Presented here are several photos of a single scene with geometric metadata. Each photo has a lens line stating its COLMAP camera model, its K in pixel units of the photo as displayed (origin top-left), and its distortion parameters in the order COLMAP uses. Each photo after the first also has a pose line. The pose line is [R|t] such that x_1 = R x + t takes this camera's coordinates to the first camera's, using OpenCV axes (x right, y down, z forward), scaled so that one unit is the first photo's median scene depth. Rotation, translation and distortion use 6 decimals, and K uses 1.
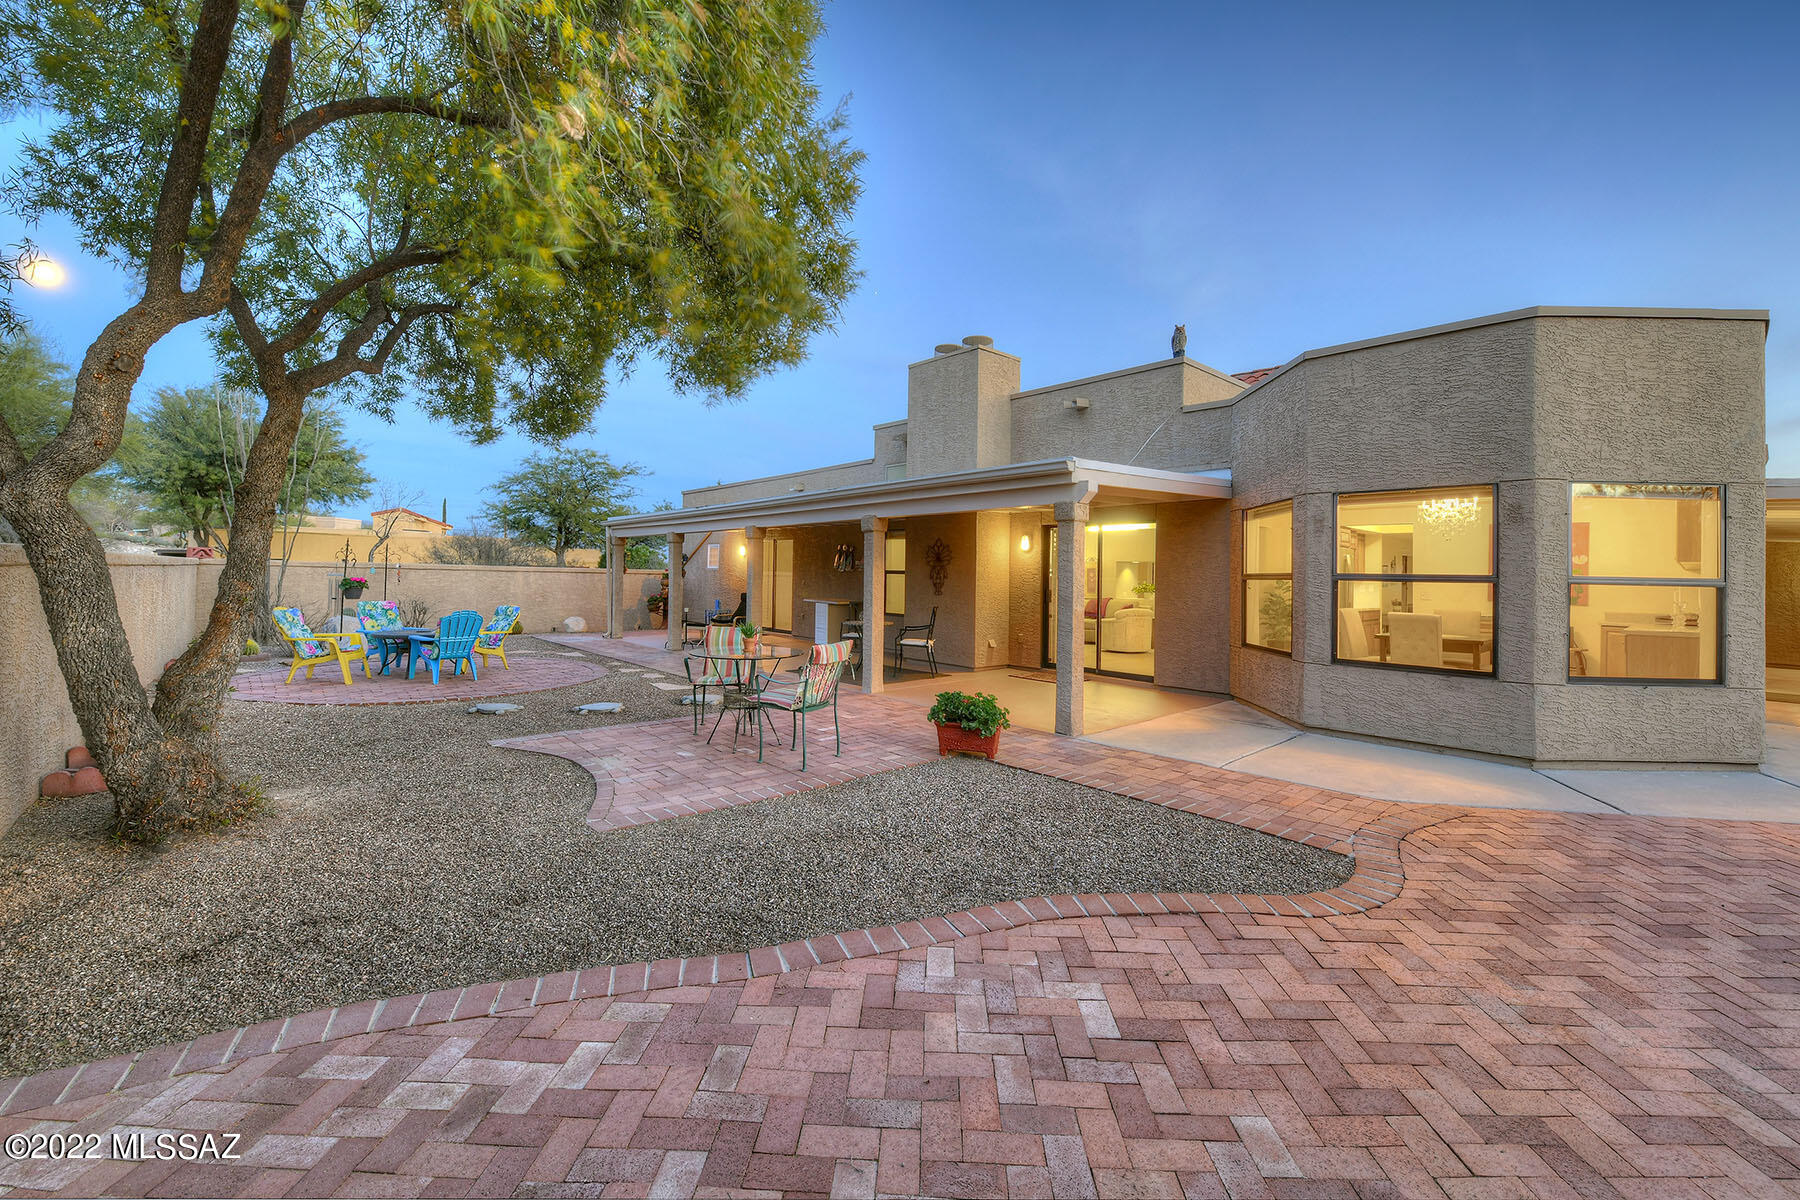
lens RADIAL K [[770.8, 0, 893.2], [0, 770.8, 572.5], [0, 0, 1]] dist [0.020487, -0.000069]
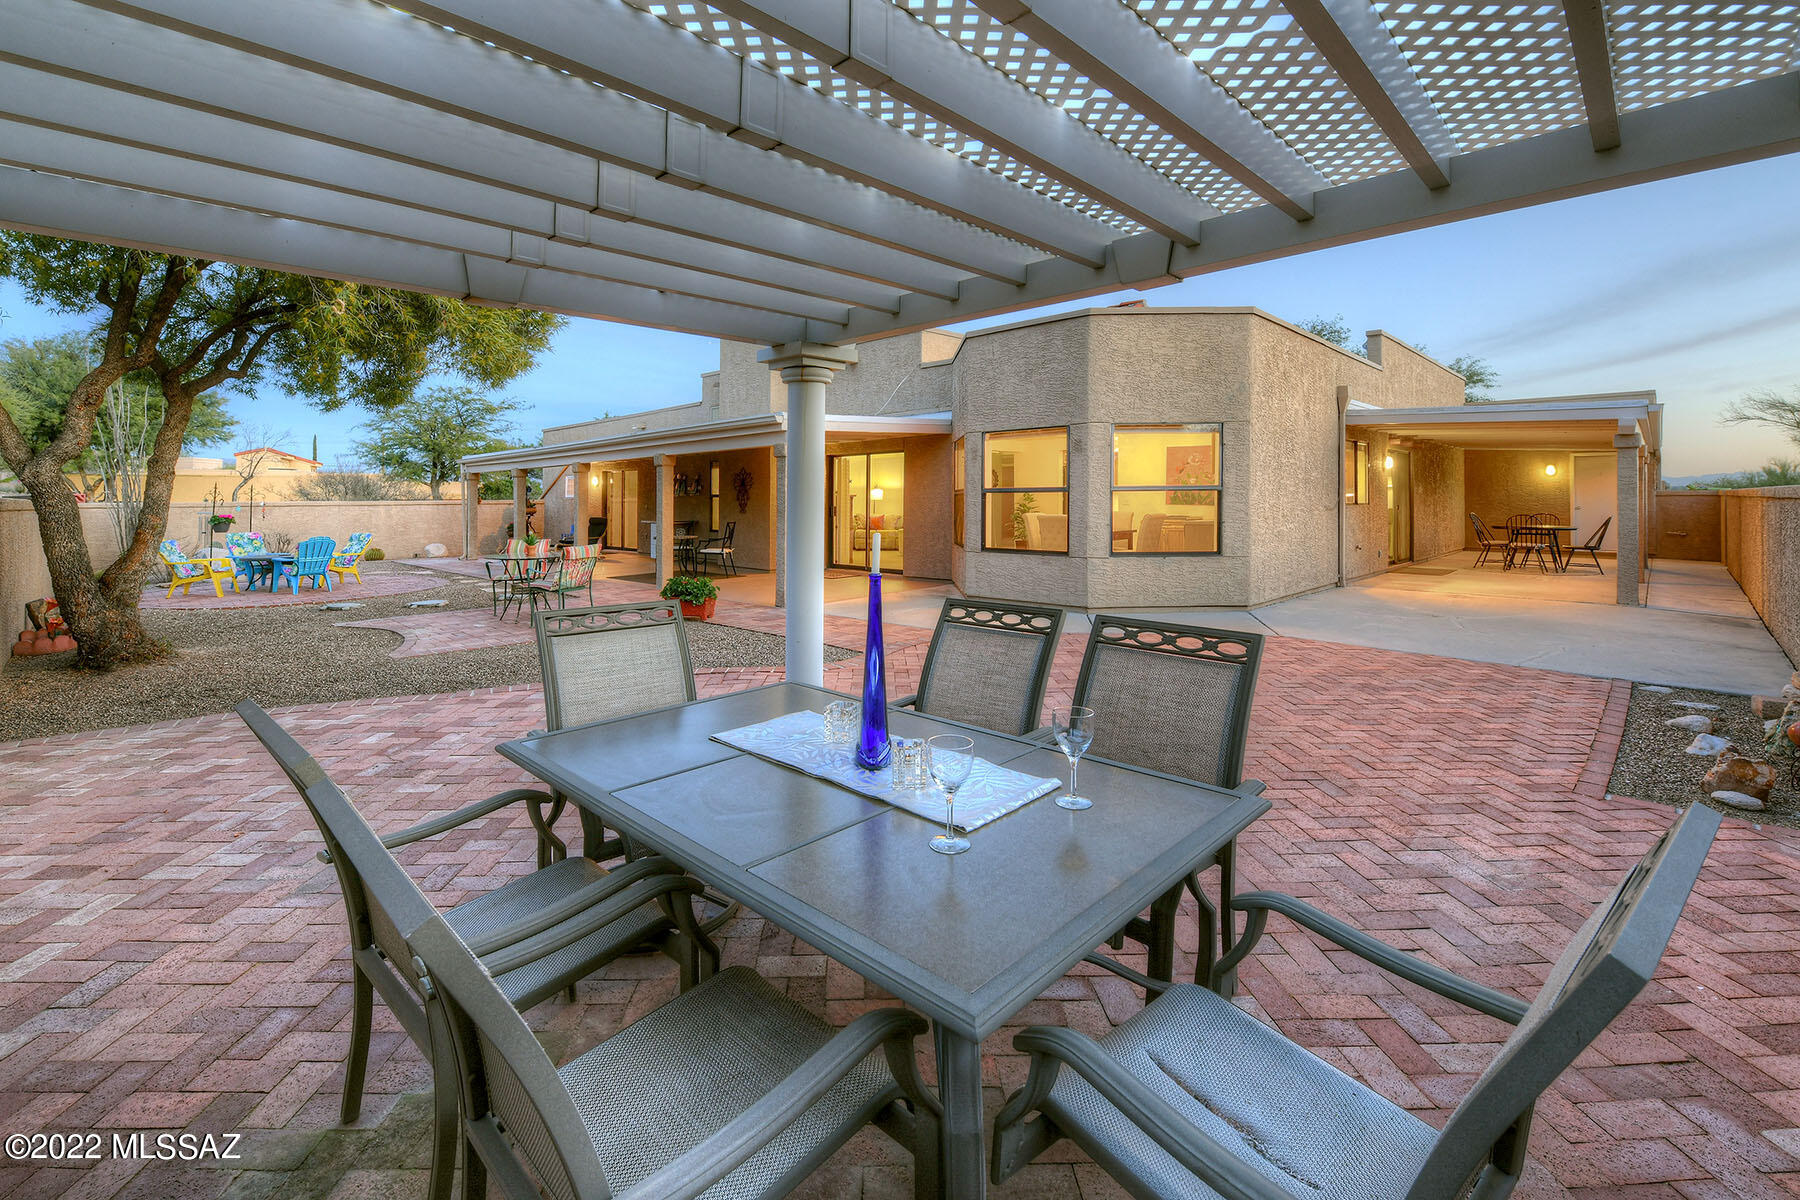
lens RADIAL K [[780.6, 0, 908.5], [0, 780.6, 478.4], [0, 0, 1]] dist [0.032195, -0.000231]
pose [[0.993332, -0.027333, 0.112006, 0.272896], [0.029498, 0.999408, -0.017721, 0.004337], [-0.111455, 0.020907, 0.993550, -0.420818]]
